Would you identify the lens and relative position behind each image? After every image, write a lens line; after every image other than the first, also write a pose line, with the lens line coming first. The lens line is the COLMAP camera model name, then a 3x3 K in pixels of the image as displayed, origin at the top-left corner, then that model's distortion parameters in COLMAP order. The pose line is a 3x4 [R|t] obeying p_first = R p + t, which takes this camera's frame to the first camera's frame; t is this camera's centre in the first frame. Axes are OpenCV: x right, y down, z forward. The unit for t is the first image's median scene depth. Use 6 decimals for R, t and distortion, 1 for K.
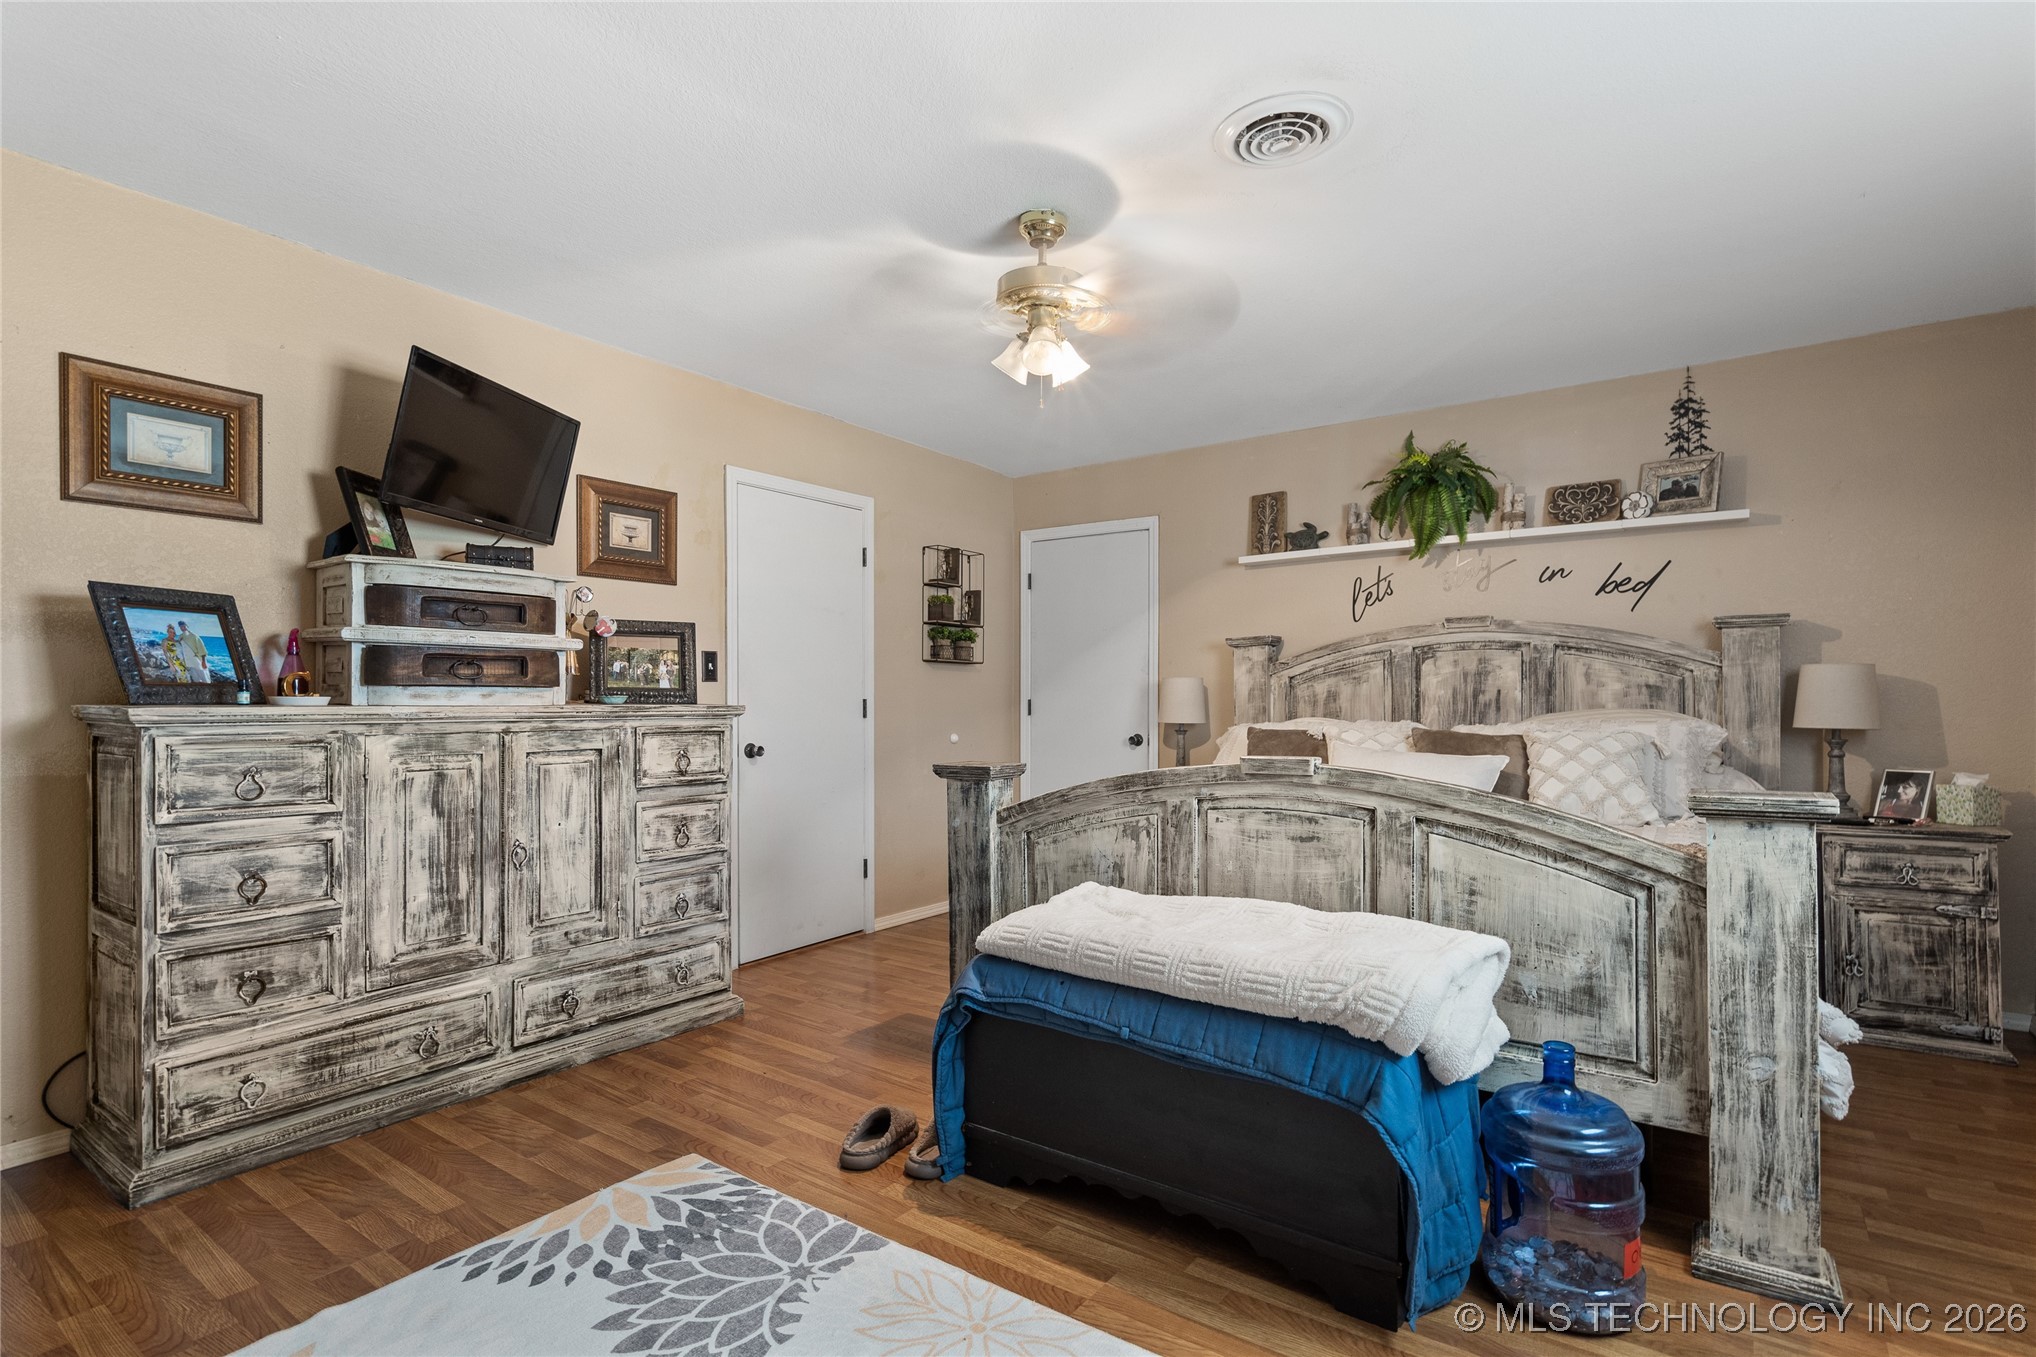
lens RADIAL K [[979.6, 0, 1018.7], [0, 979.6, 692.2], [0, 0, 1]] dist [-0.004851, -0.000968]
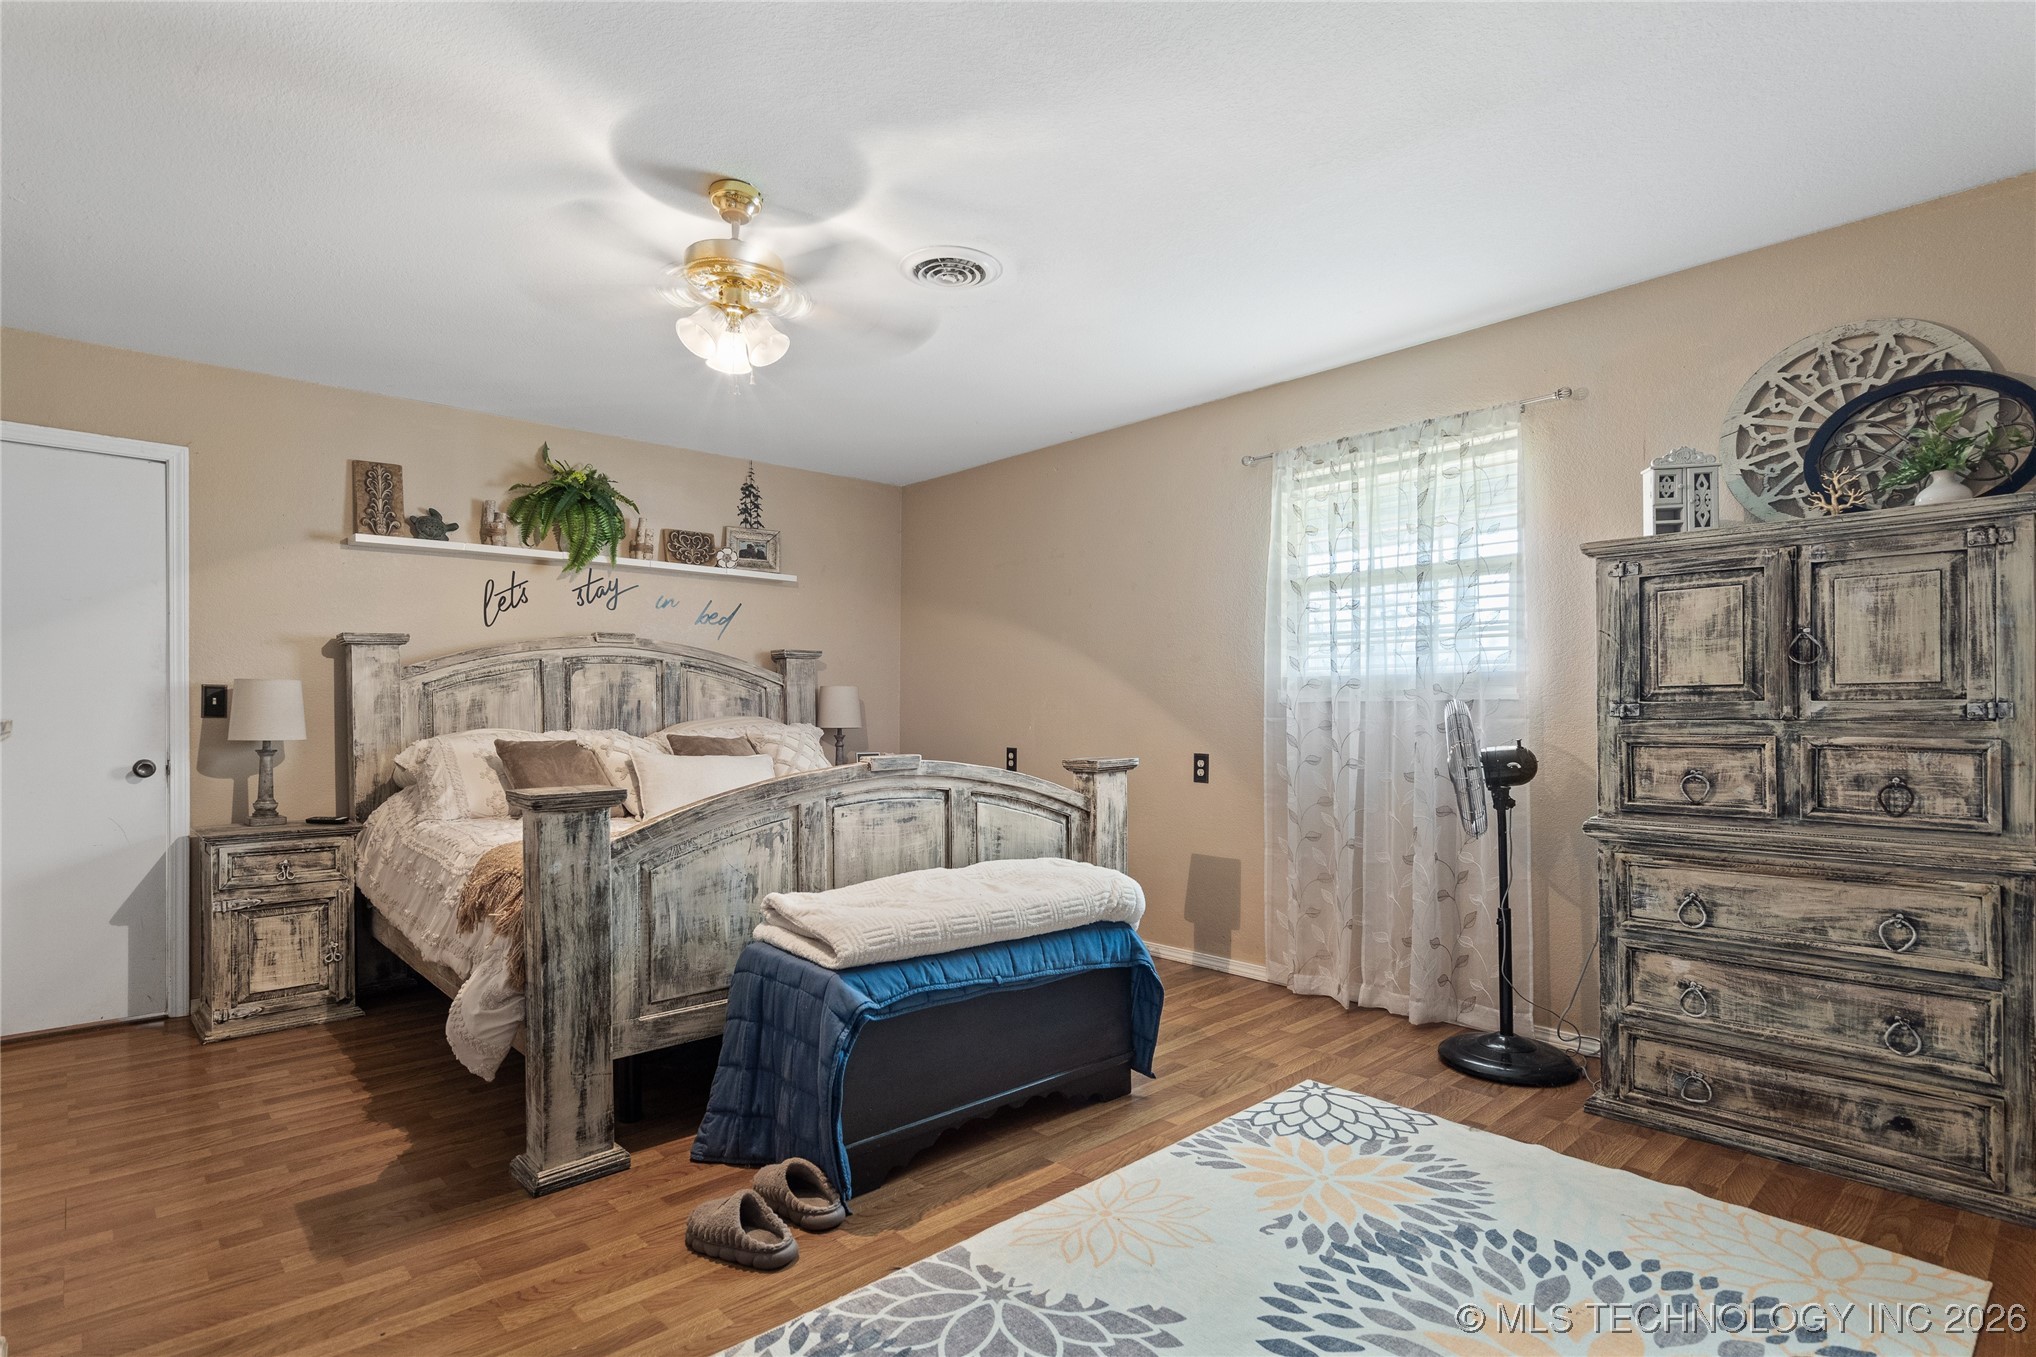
lens RADIAL K [[979.6, 0, 1018.1], [0, 979.6, 687.3], [0, 0, 1]] dist [-0.004851, -0.000968]
pose [[0.218530, 0.022906, 0.975561, -0.743196], [-0.007952, 0.999733, -0.021692, 0.004856], [-0.975798, -0.003017, 0.218654, 0.479857]]
